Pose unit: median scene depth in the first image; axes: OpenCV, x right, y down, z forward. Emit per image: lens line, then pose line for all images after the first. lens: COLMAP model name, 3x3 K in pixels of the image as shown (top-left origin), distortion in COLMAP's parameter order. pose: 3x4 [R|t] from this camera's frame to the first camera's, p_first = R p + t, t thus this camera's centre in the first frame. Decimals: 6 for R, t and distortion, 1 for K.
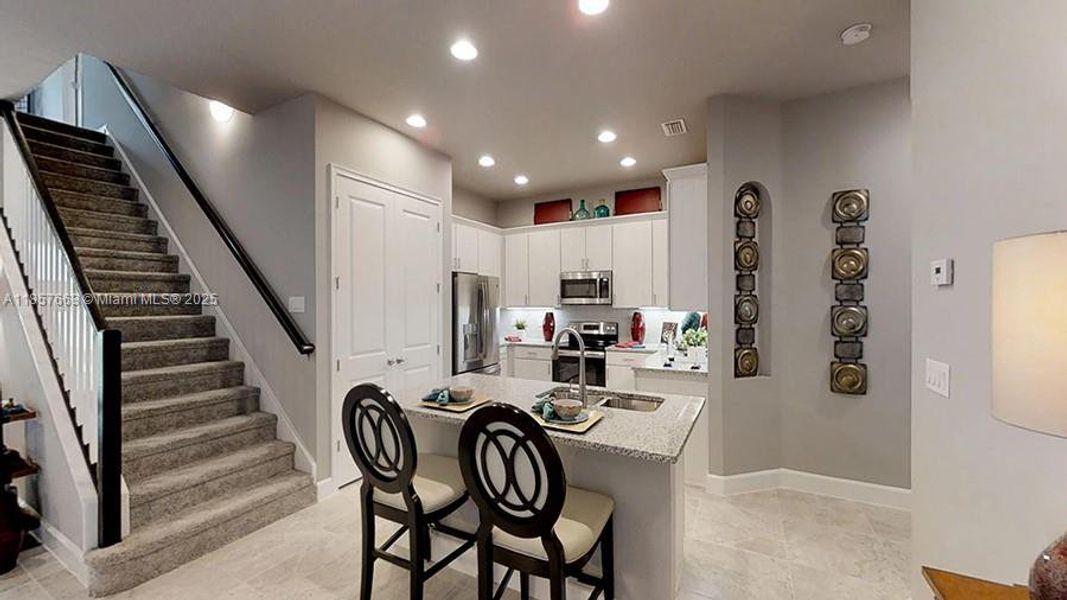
lens RADIAL K [[397.5, 0, 534.6], [0, 397.5, 302.0], [0, 0, 1]] dist [-0.000014, 0.000052]
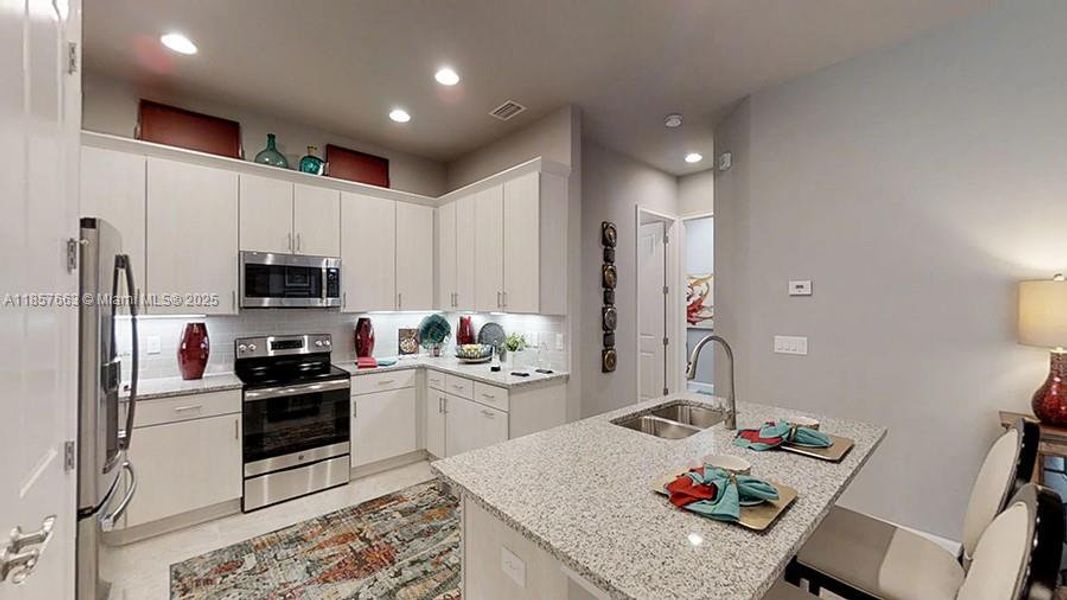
lens RADIAL K [[397.5, 0, 533.4], [0, 397.5, 302.7], [0, 0, 1]] dist [-0.000014, 0.000052]
pose [[0.343014, 0.003993, 0.939322, -0.357235], [-0.006013, 0.999980, -0.002055, -0.002947], [-0.939311, -0.004943, 0.343031, 0.482107]]
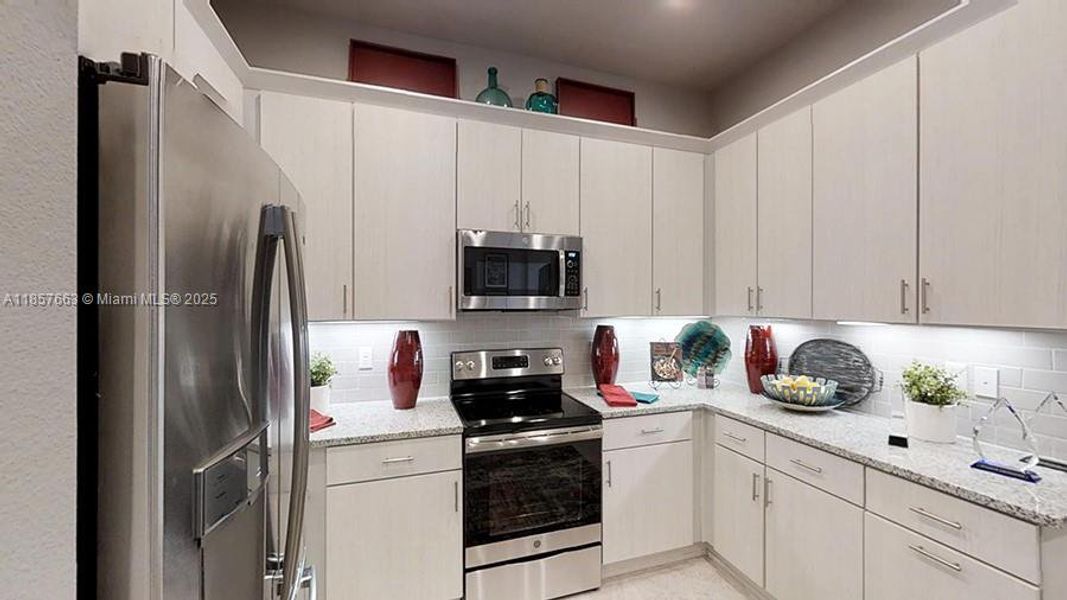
lens RADIAL K [[397.5, 0, 529.3], [0, 397.5, 302.9], [0, 0, 1]] dist [-0.000014, 0.000052]
pose [[0.699752, 0.002846, 0.714380, -0.184943], [-0.006679, 0.999974, 0.002558, -0.003454], [-0.714355, -0.006561, 0.699753, 0.769189]]
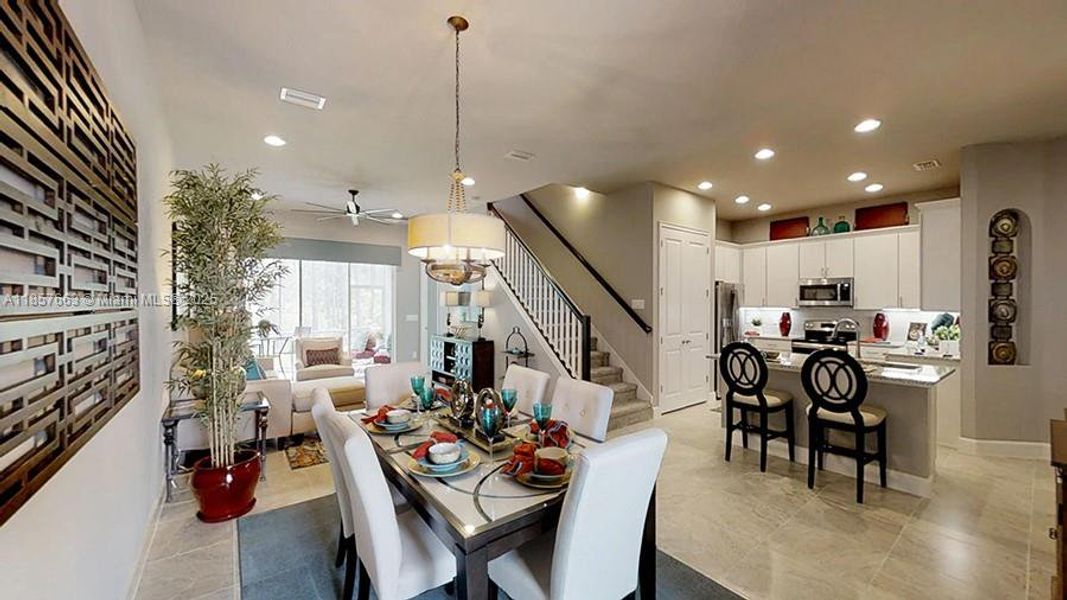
lens RADIAL K [[397.5, 0, 532.4], [0, 397.5, 302.6], [0, 0, 1]] dist [-0.000014, 0.000052]
pose [[0.910867, 0.006350, -0.412651, -0.197290], [-0.007094, 0.999975, -0.000270, 0.002406], [0.412639, 0.003173, 0.910889, -0.495663]]
